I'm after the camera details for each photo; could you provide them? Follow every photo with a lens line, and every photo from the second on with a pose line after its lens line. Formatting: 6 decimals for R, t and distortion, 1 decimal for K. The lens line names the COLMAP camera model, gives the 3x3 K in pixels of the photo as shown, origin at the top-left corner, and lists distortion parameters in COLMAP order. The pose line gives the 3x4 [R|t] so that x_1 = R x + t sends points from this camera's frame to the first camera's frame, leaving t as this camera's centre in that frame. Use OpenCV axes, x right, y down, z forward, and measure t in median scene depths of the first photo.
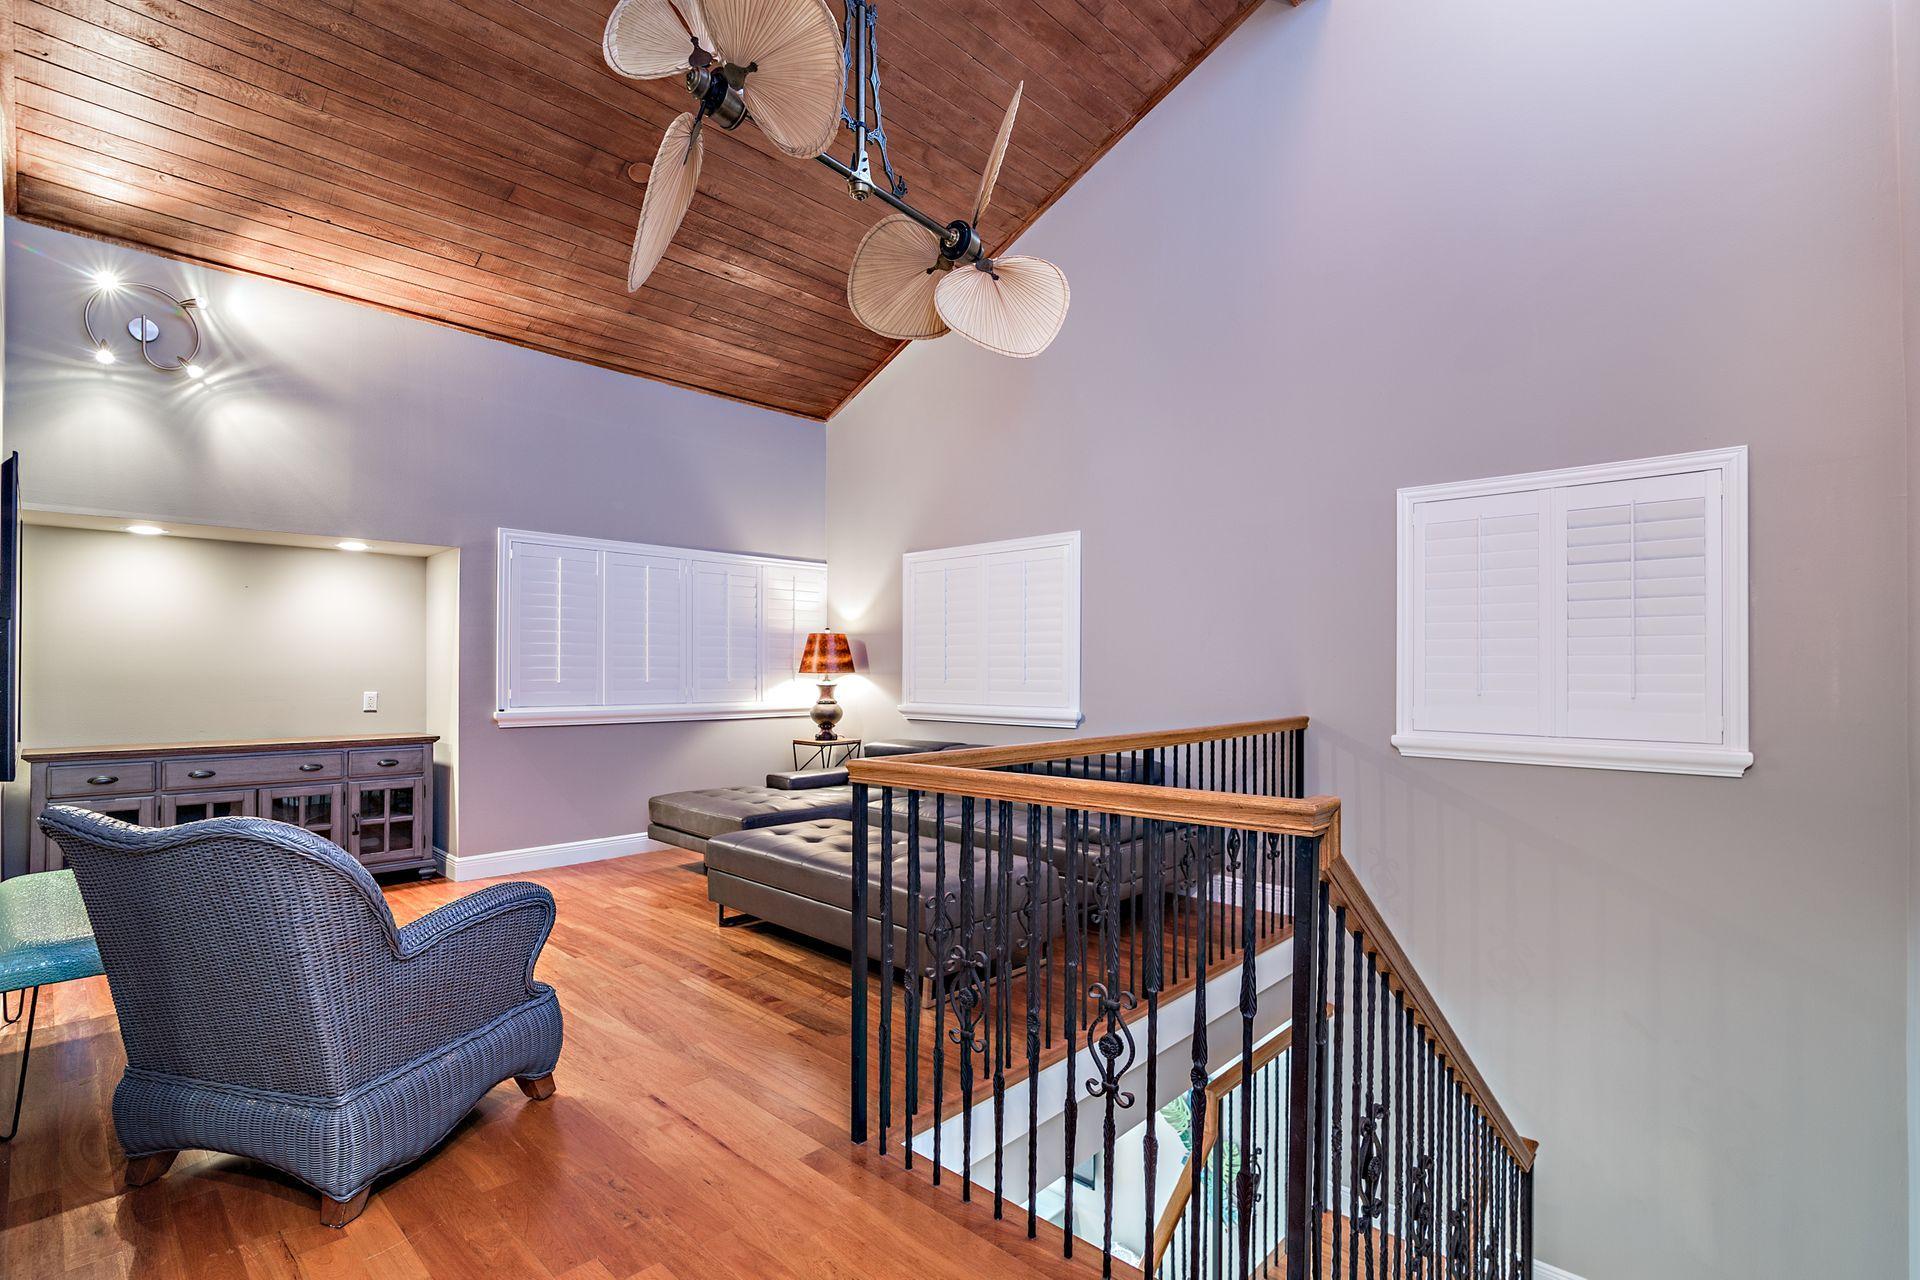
lens RADIAL K [[895.6, 0, 967.4], [0, 895.6, 665.5], [0, 0, 1]] dist [-0.030447, 0.008864]
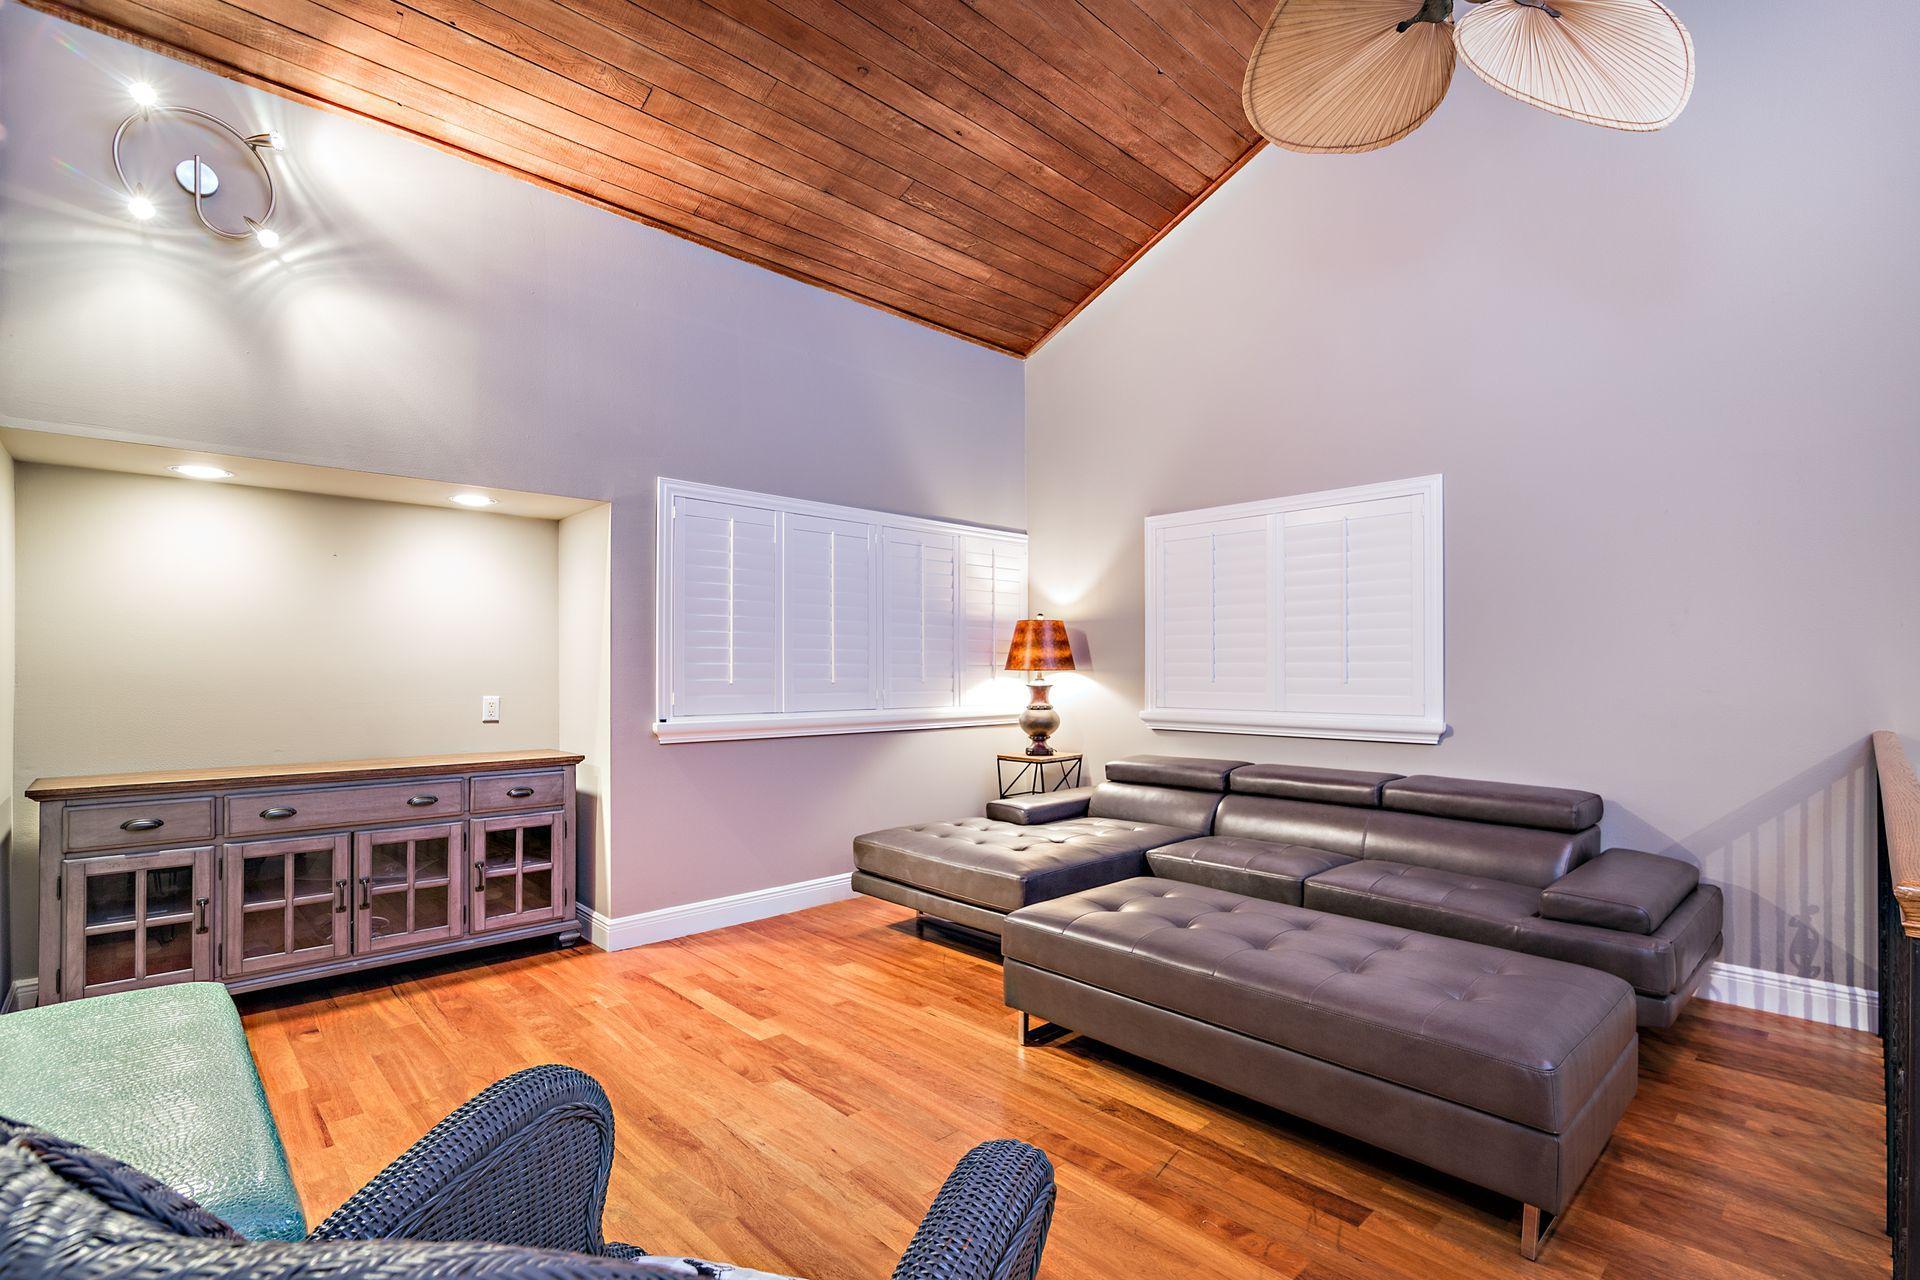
lens RADIAL K [[895.6, 0, 967.4], [0, 895.6, 665.5], [0, 0, 1]] dist [-0.030447, 0.008864]
pose [[0.998730, -0.002436, -0.050331, -0.233319], [0.002475, 0.999997, 0.000717, 0.004164], [0.050329, -0.000841, 0.998732, 0.265389]]
